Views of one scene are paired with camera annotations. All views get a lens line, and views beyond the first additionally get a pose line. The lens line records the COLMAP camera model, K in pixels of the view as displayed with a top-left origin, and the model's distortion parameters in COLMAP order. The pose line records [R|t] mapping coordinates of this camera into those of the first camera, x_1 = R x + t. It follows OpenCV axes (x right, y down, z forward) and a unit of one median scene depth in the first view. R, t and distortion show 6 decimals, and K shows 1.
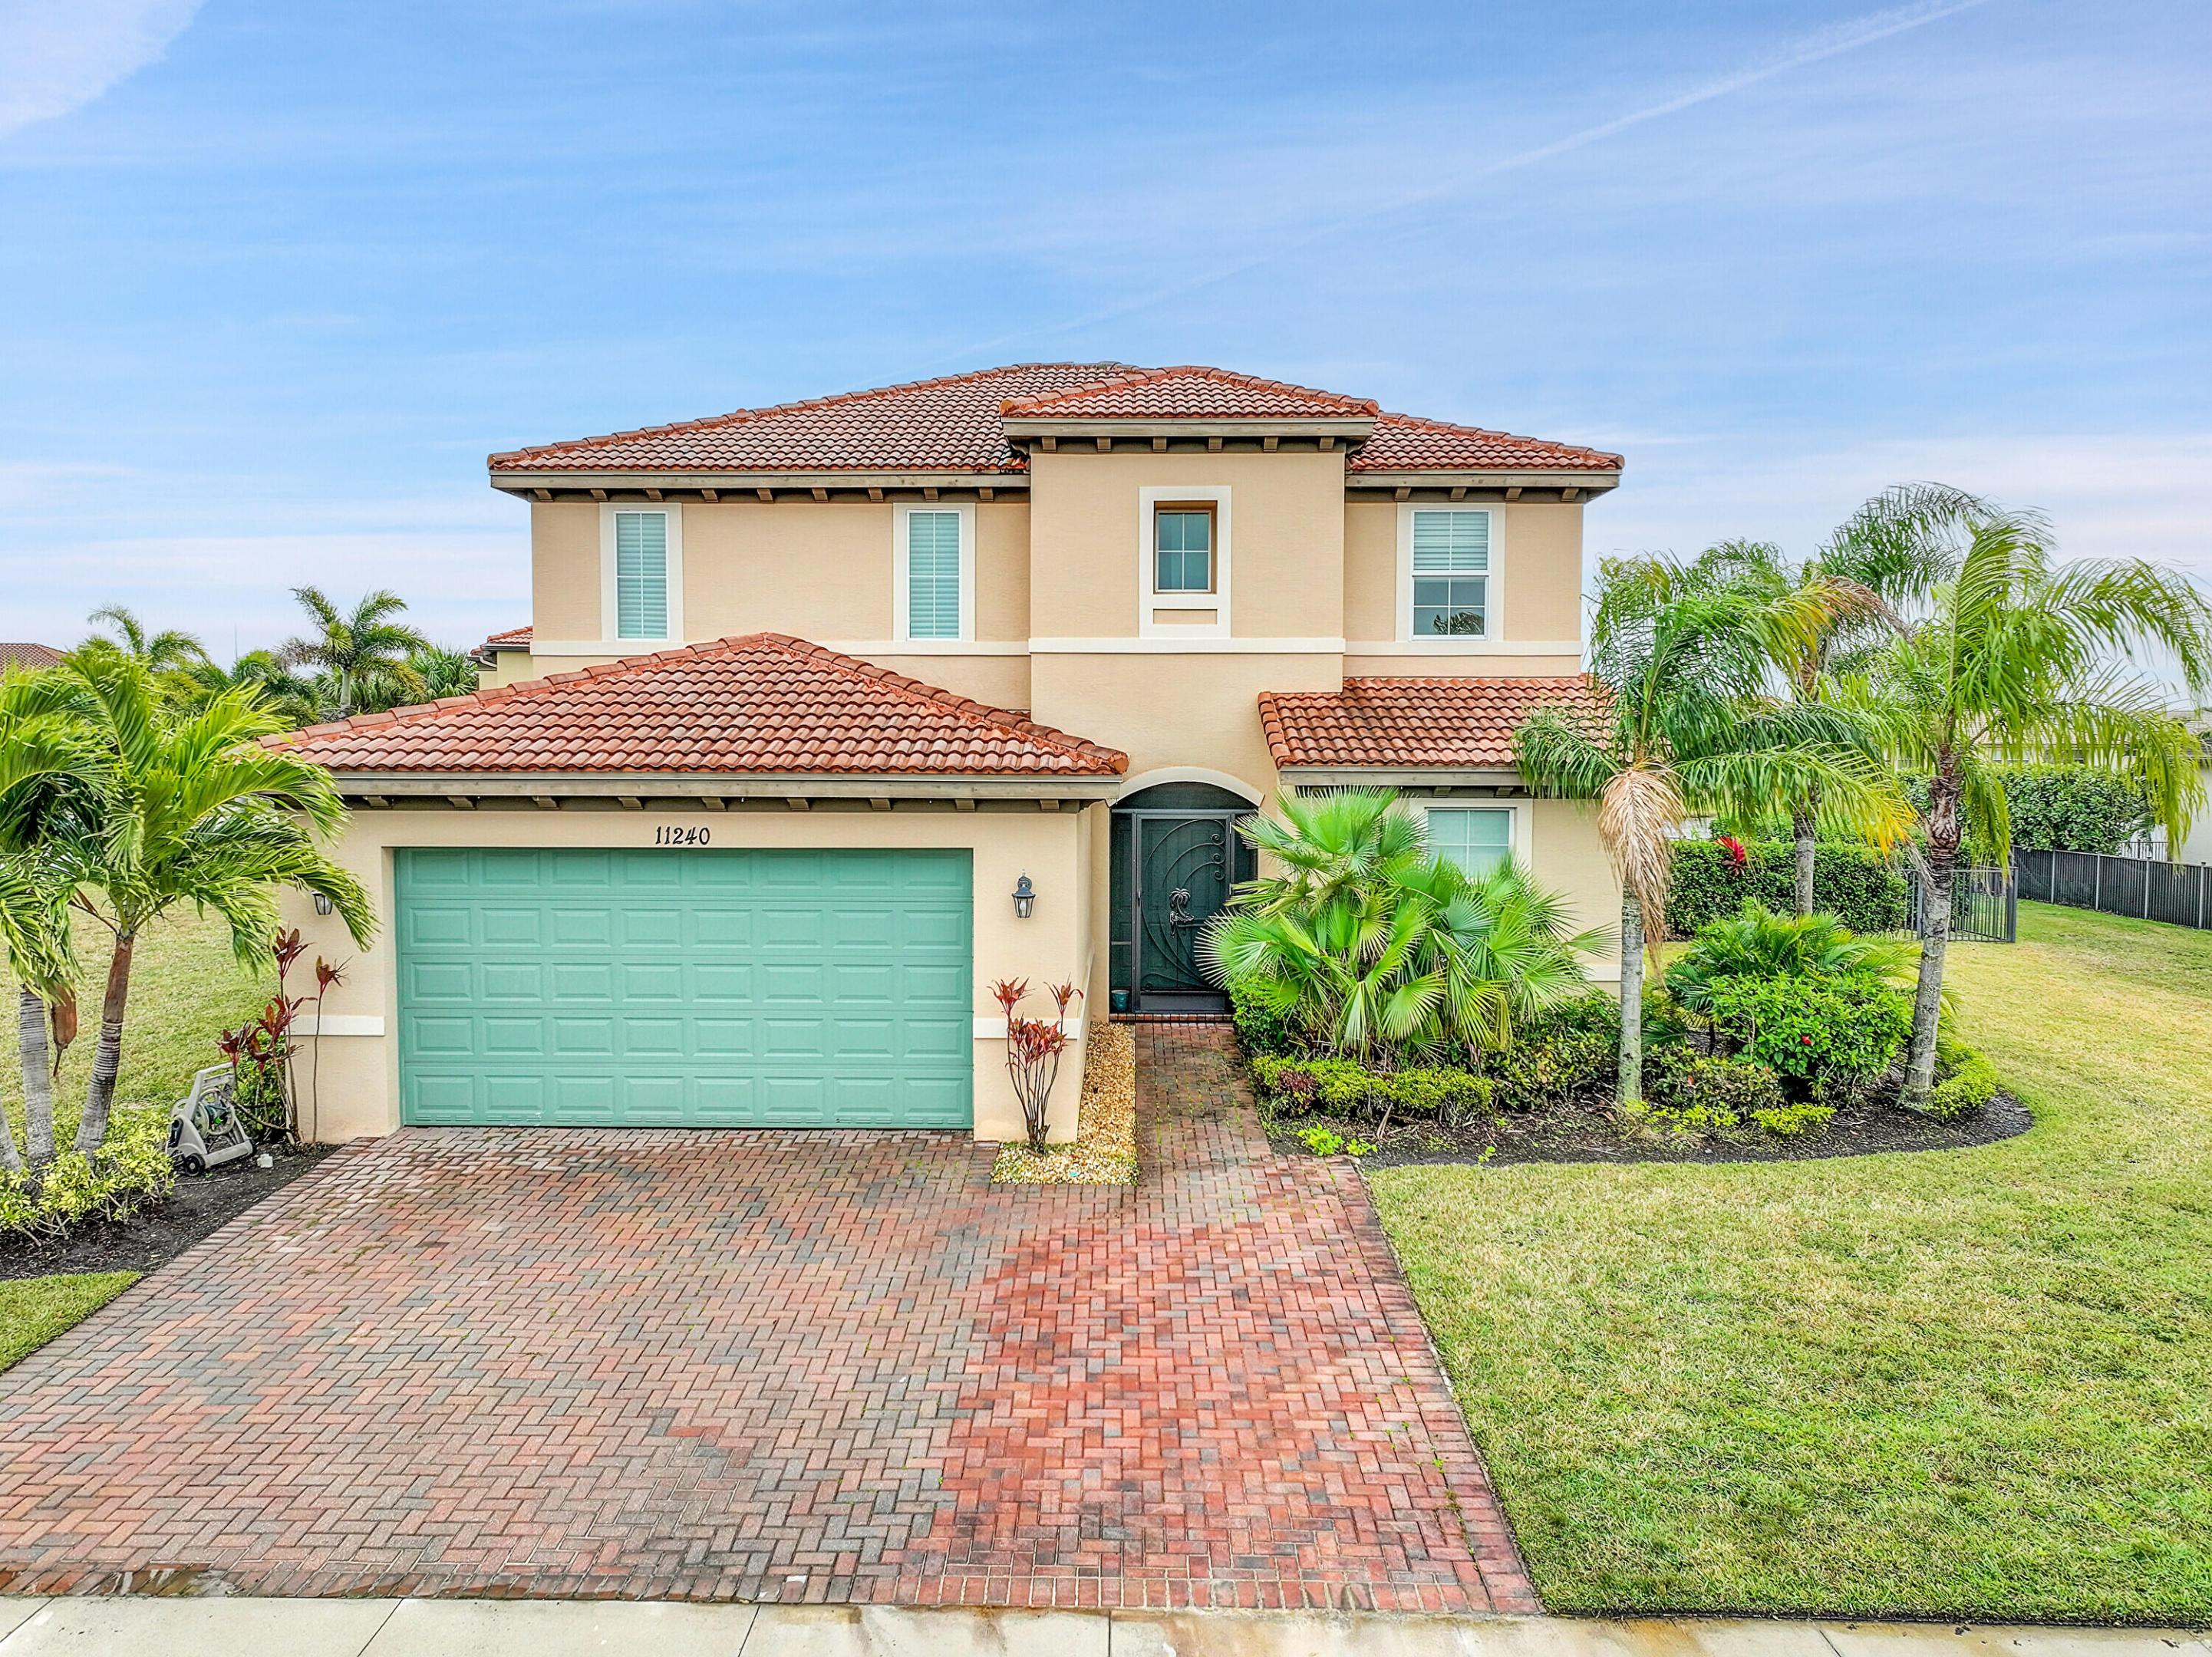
lens RADIAL K [[1549.5, 0, 1108.6], [0, 1549.5, 831.9], [0, 0, 1]] dist [-0.002342, 0.012695]
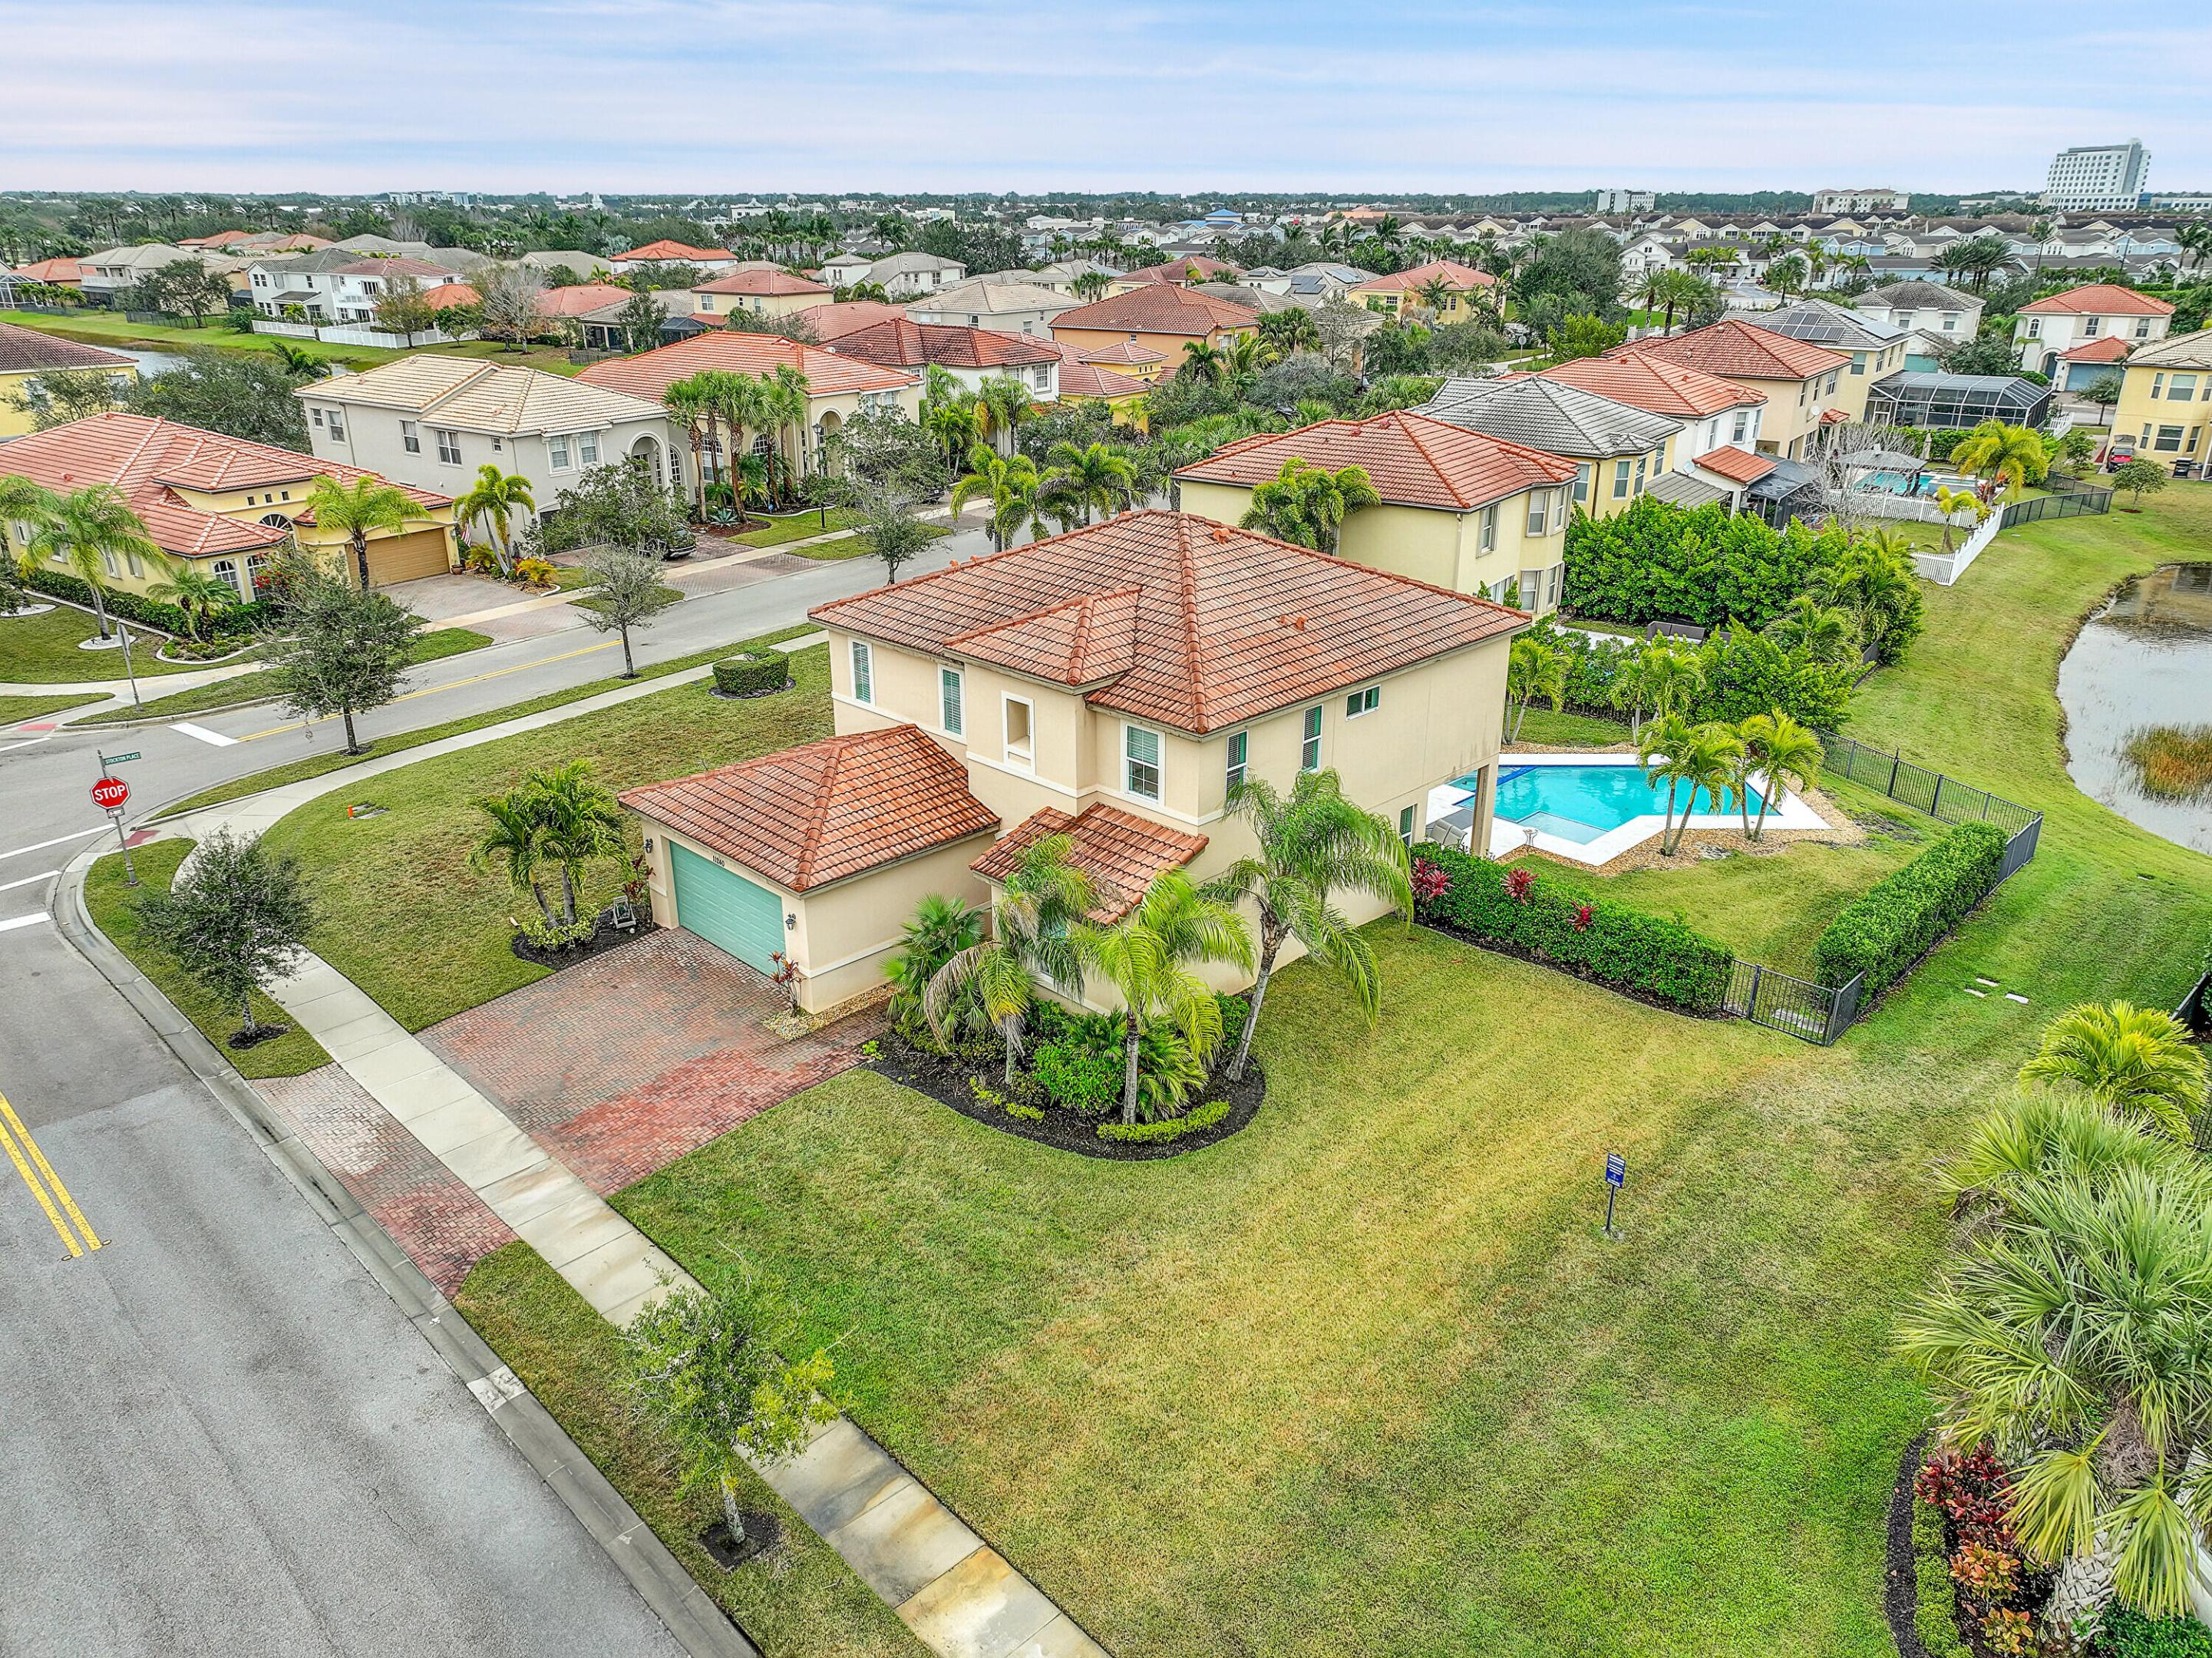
lens RADIAL K [[1549.7, 0, 1108.6], [0, 1549.7, 832.4], [0, 0, 1]] dist [-0.002342, 0.012695]
pose [[0.712666, 0.260407, -0.651380, 2.391006], [-0.030726, 0.939244, 0.341872, -1.208666], [0.700830, -0.223626, 0.677368, -0.399777]]
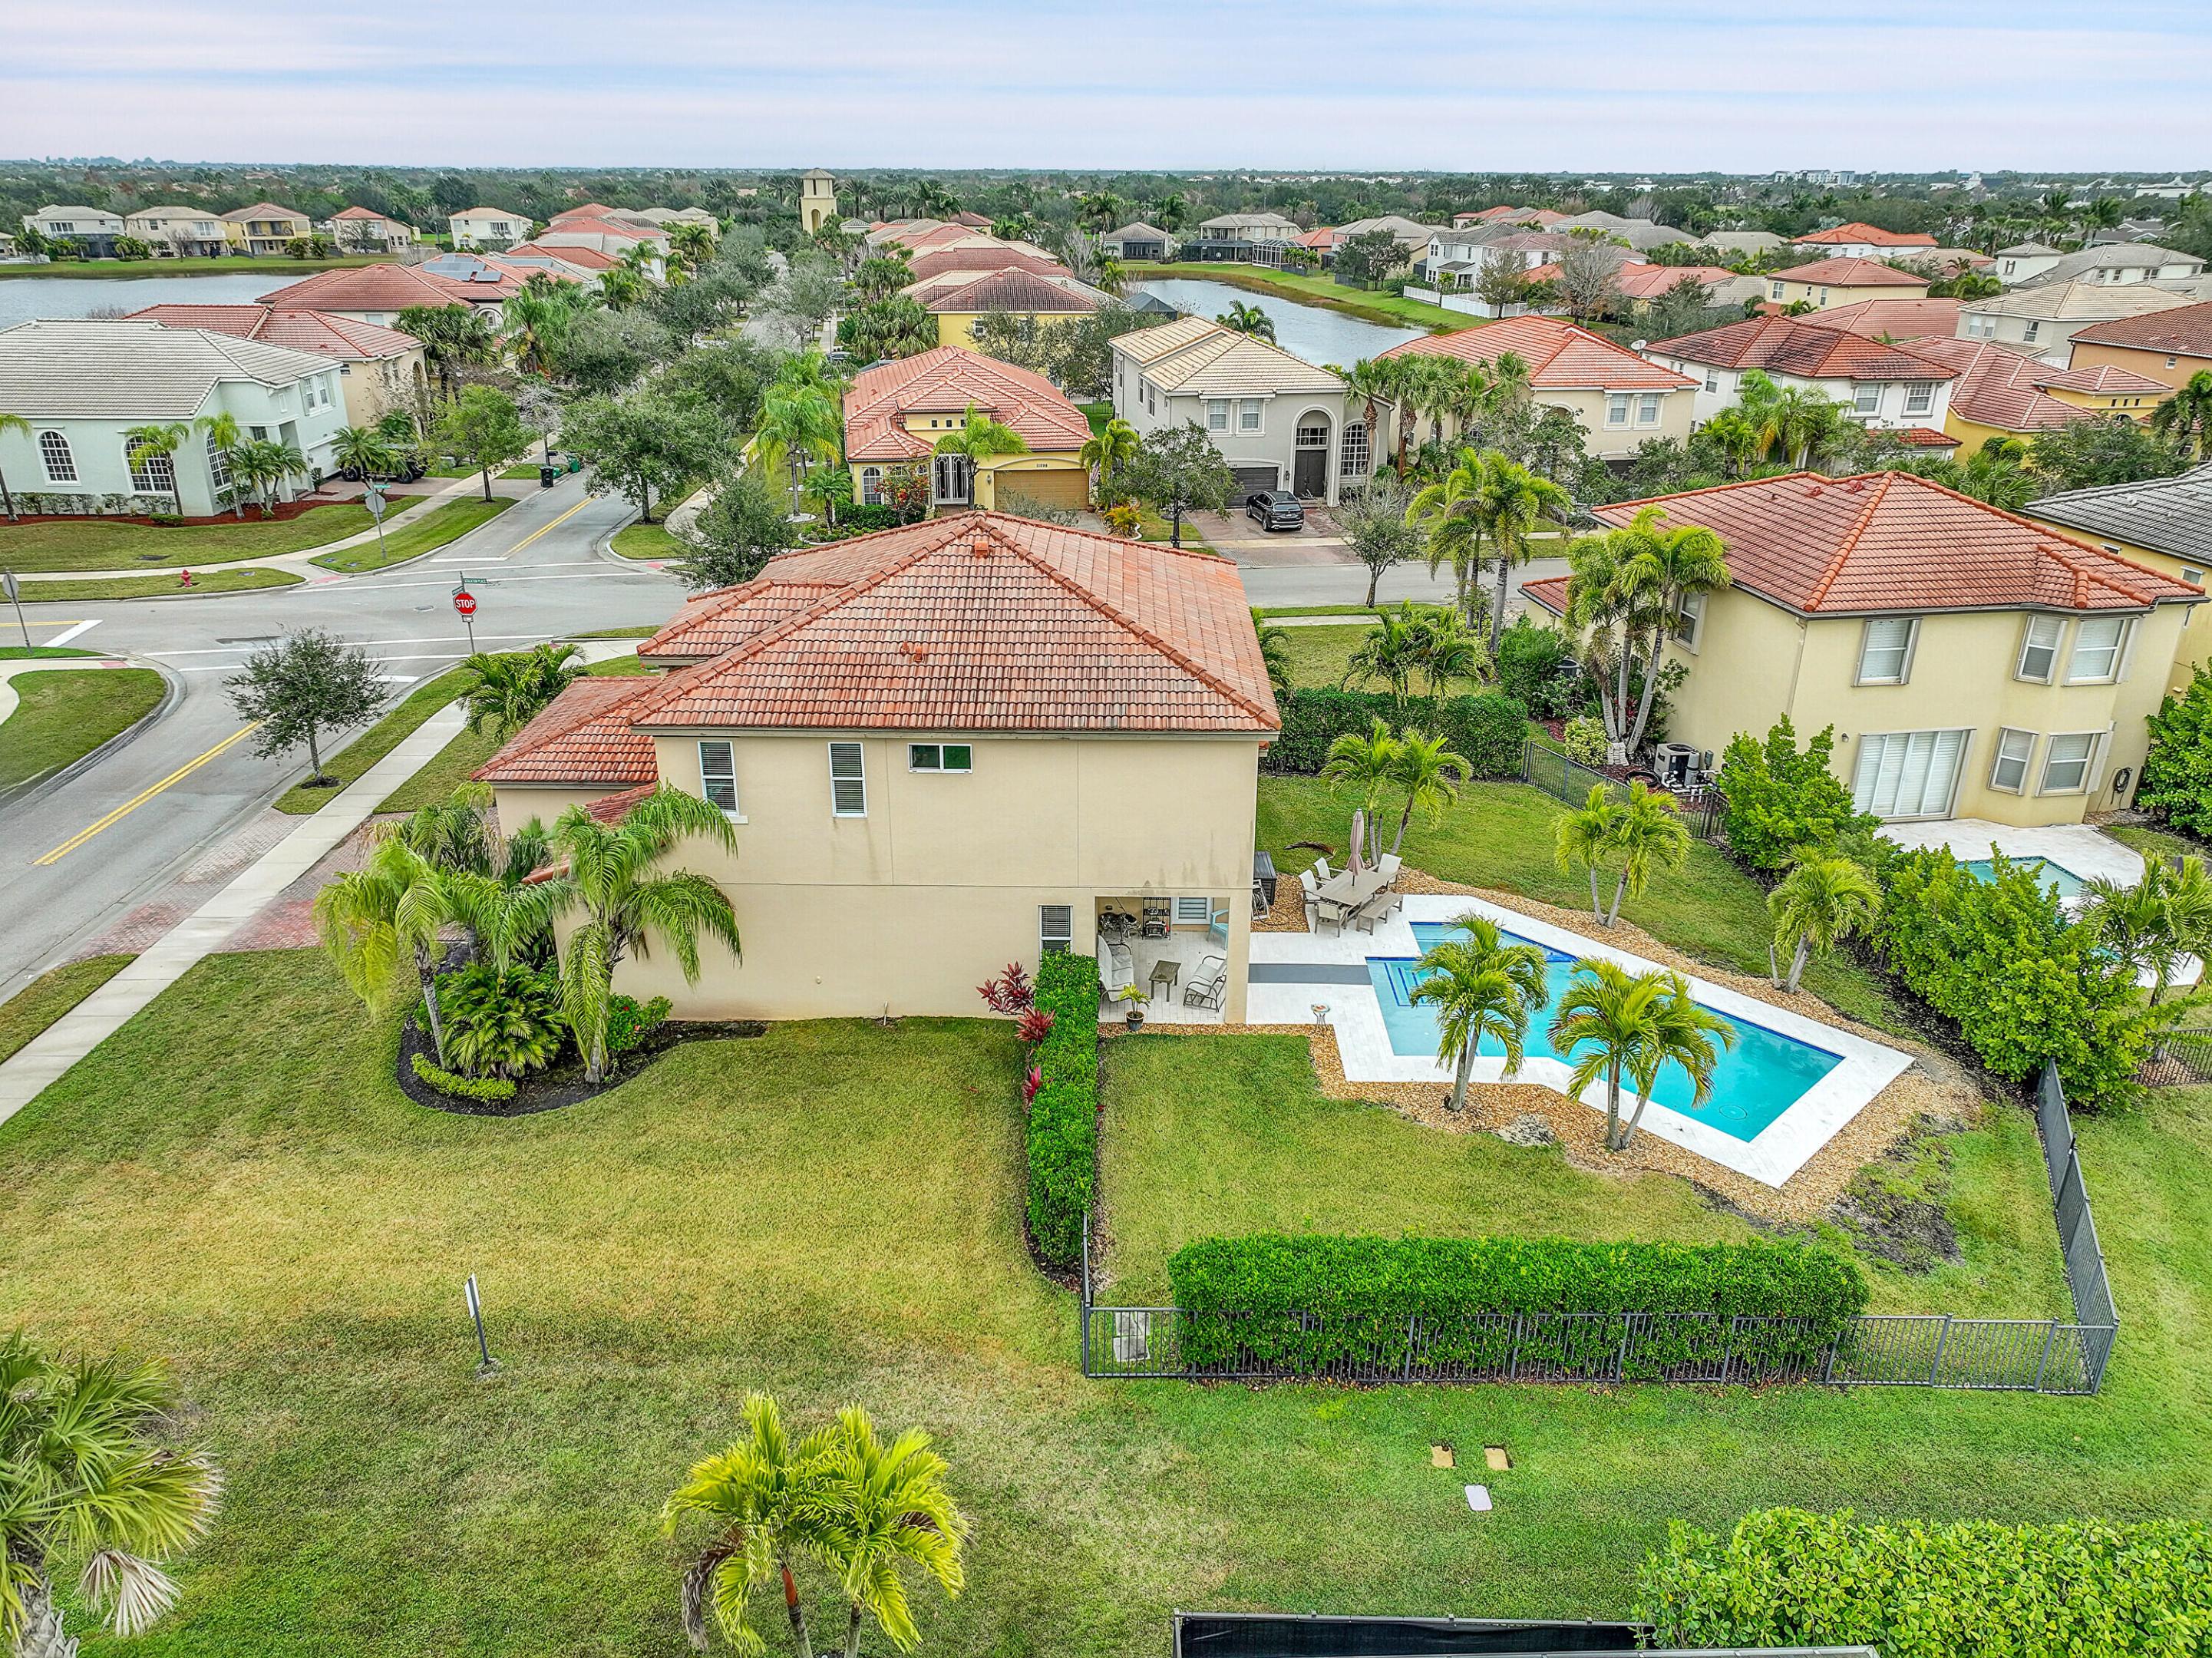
lens RADIAL K [[1549.7, 0, 1108.6], [0, 1549.7, 832.4], [0, 0, 1]] dist [-0.002342, 0.012695]
pose [[-0.005293, 0.386285, -0.922364, 3.238479], [-0.055023, 0.920867, 0.385974, -1.347957], [0.998471, 0.052795, 0.016380, 2.585044]]
